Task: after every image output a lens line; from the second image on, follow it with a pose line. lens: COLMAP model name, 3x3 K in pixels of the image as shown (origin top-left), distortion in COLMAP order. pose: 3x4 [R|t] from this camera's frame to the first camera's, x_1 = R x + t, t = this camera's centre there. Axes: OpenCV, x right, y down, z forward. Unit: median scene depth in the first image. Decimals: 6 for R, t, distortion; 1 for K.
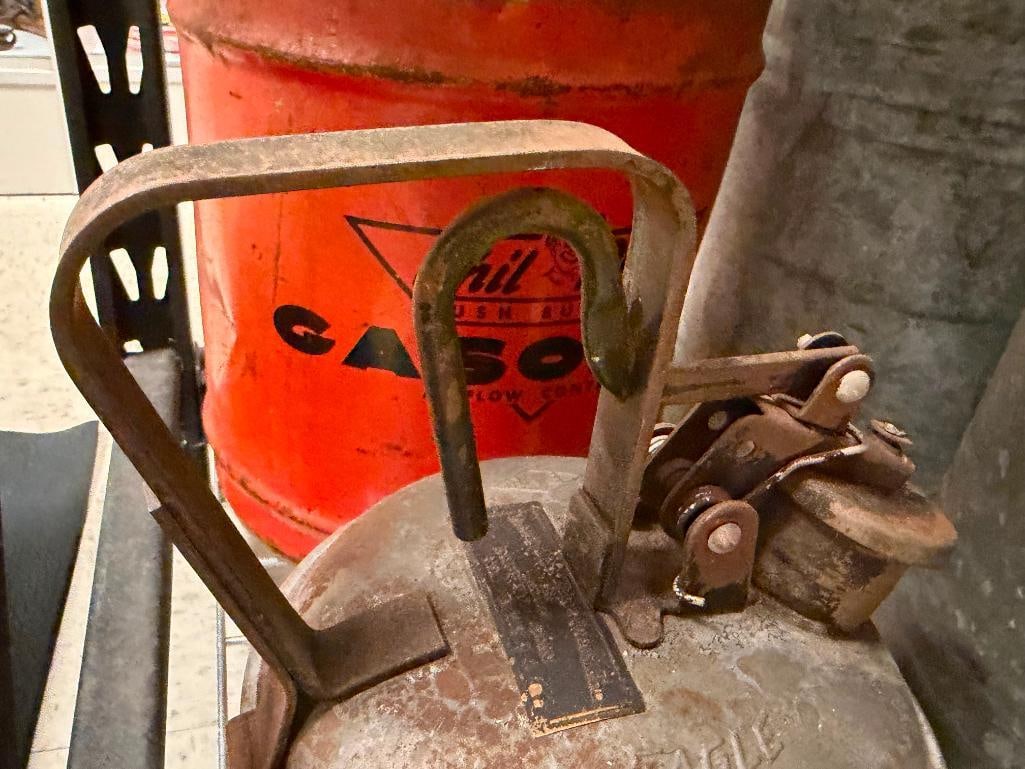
lens RADIAL K [[842.6, 0, 445.8], [0, 842.6, 387.2], [0, 0, 1]] dist [0.003735, -0.007039]
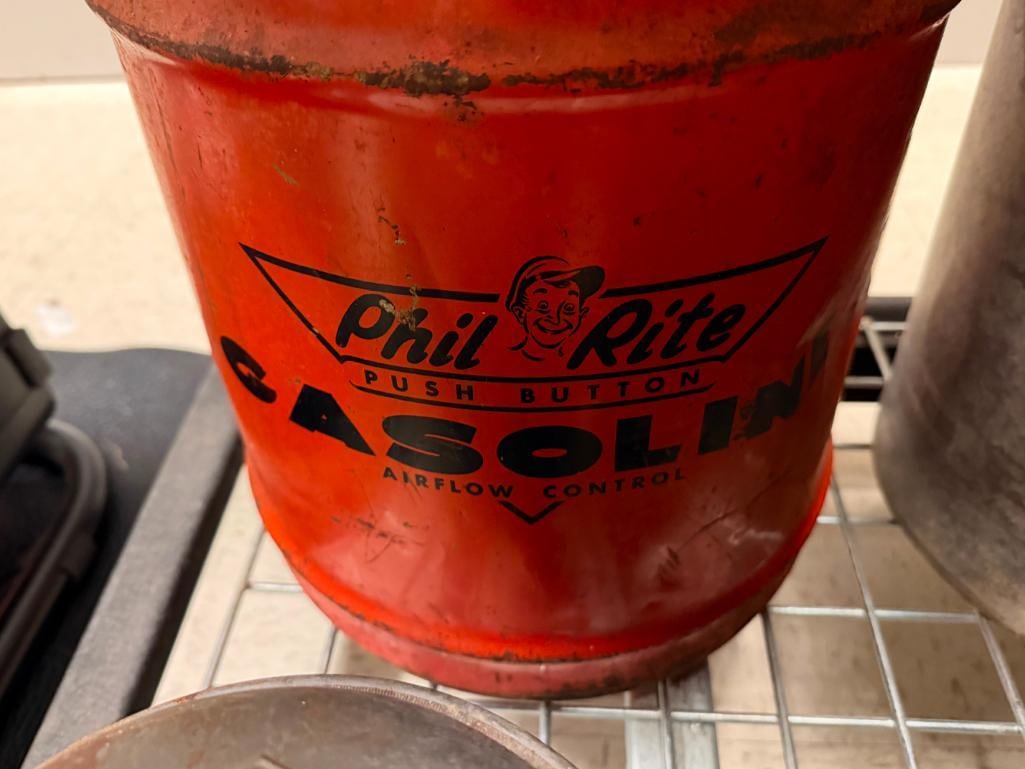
lens RADIAL K [[861.7, 0, 510.8], [0, 861.7, 388.3], [0, 0, 1]] dist [0.134387, -0.348490]
pose [[0.948862, 0.112238, -0.295066, 0.578809], [-0.063928, 0.983614, 0.168571, -0.392739], [0.309152, -0.141087, 0.940489, 0.640371]]
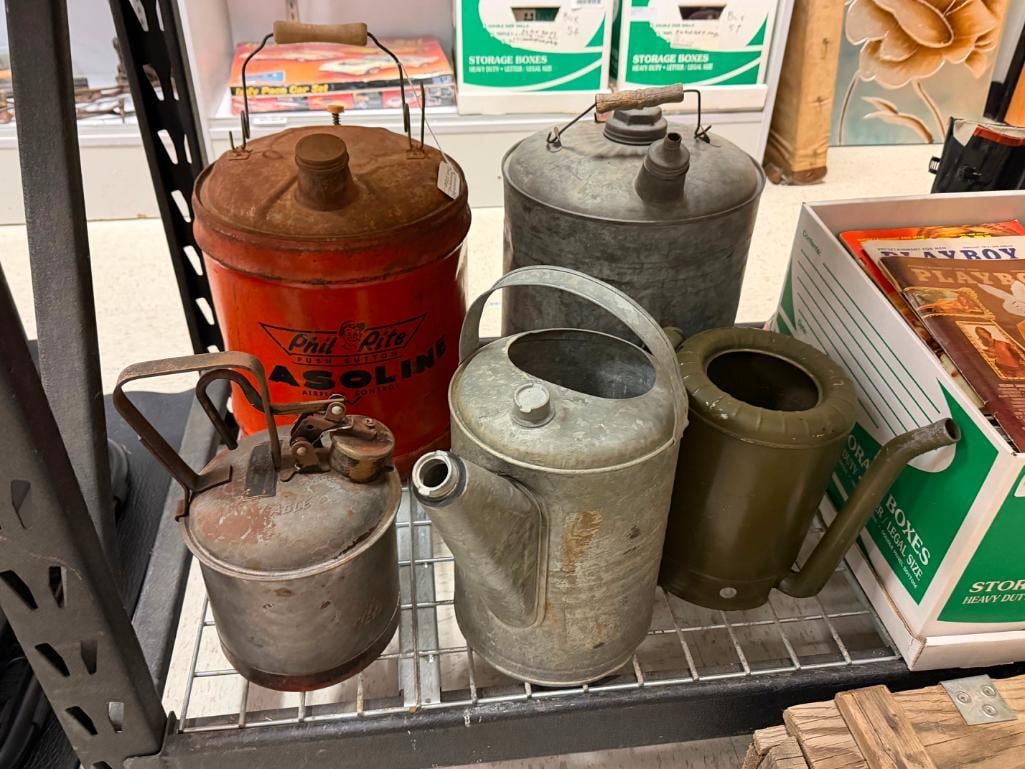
lens RADIAL K [[823.7, 0, 507.1], [0, 823.7, 377.5], [0, 0, 1]] dist [0.194023, -0.462491]
pose [[0.992431, 0.018716, -0.121368, 1.582729], [-0.011048, 0.997918, 0.063542, -0.363862], [0.122305, -0.061720, 0.990572, -2.348334]]
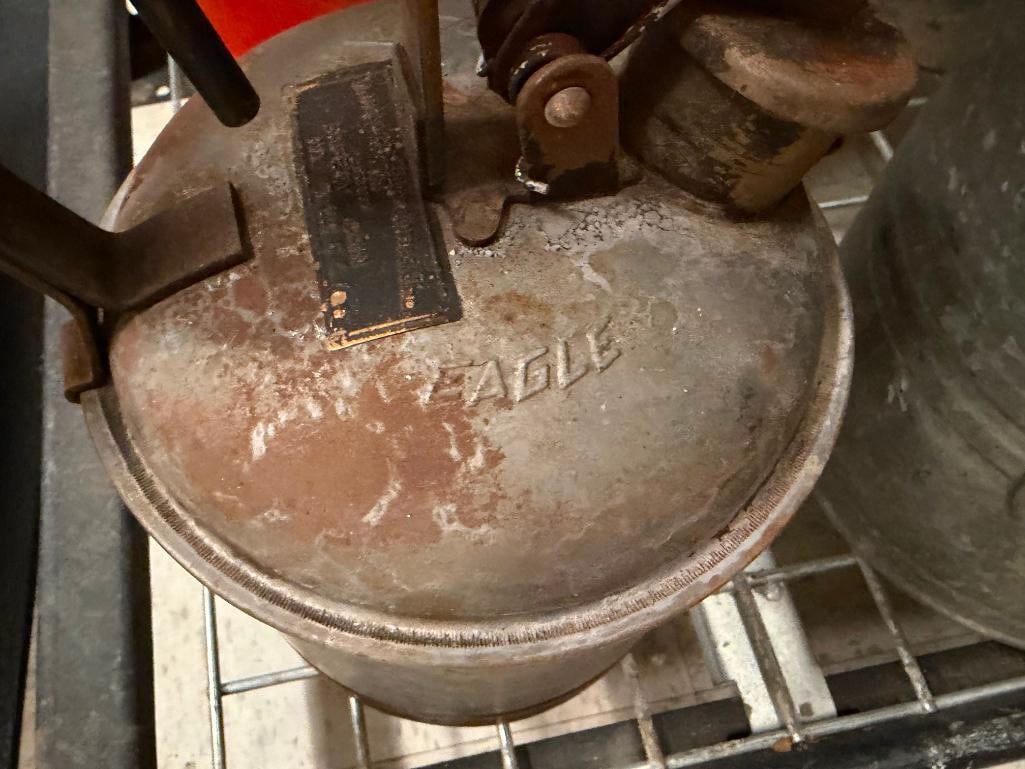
lens RADIAL K [[842.6, 0, 445.8], [0, 842.6, 387.2], [0, 0, 1]] dist [0.003735, -0.007039]
pose [[0.994558, -0.009939, -0.103708, 0.287540], [0.060748, 0.864024, 0.499772, 0.010743], [0.084639, -0.503352, 0.859926, 0.204788]]
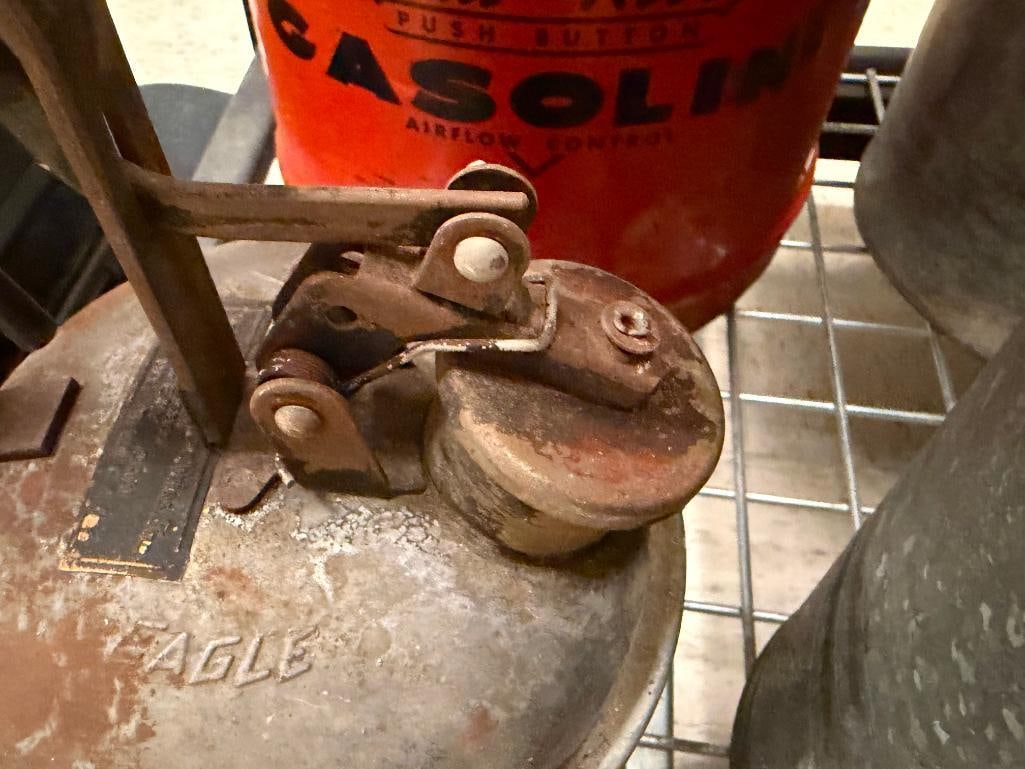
lens RADIAL K [[848.5, 0, 441.2], [0, 848.5, 385.8], [0, 0, 1]] dist [0.002808, -0.006006]
pose [[0.915723, 0.242219, -0.320596, 0.665267], [-0.110015, 0.918530, 0.379735, -0.151112], [0.386456, -0.312462, 0.867767, 0.378197]]
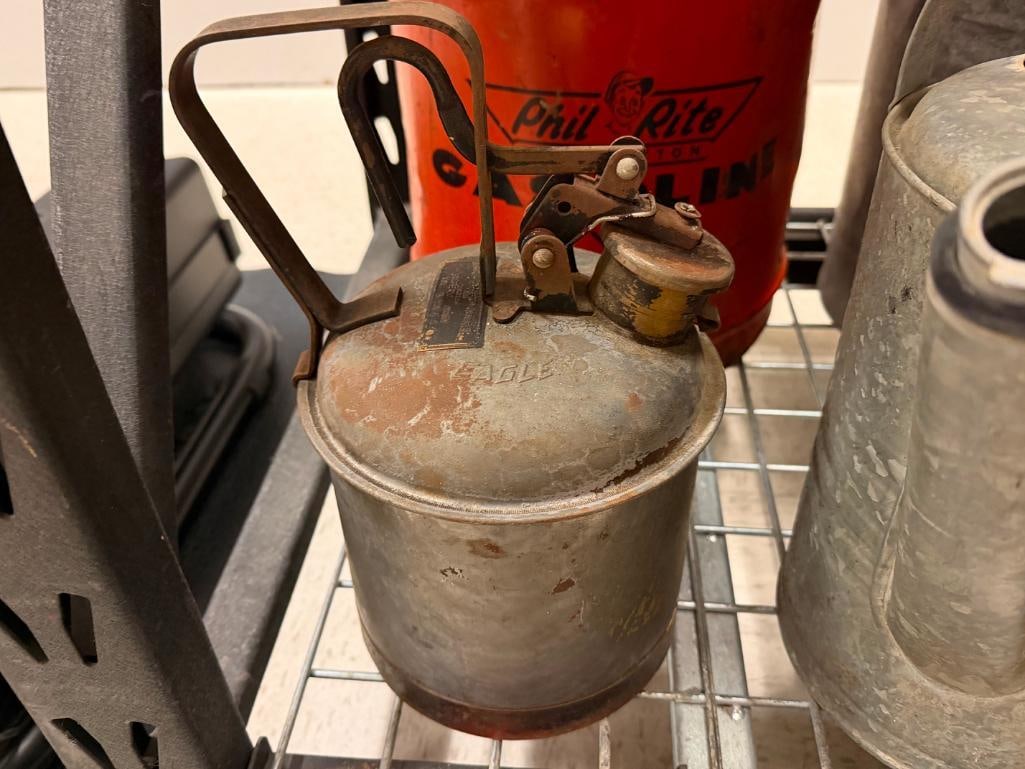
lens RADIAL K [[847.8, 0, 512.5], [0, 847.8, 384.5], [0, 0, 1]] dist [0.137147, -0.277729]
pose [[0.942477, 0.113757, -0.314318, 0.811488], [-0.082158, 0.990300, 0.112056, 0.235632], [0.324016, -0.079787, 0.942681, -0.636223]]
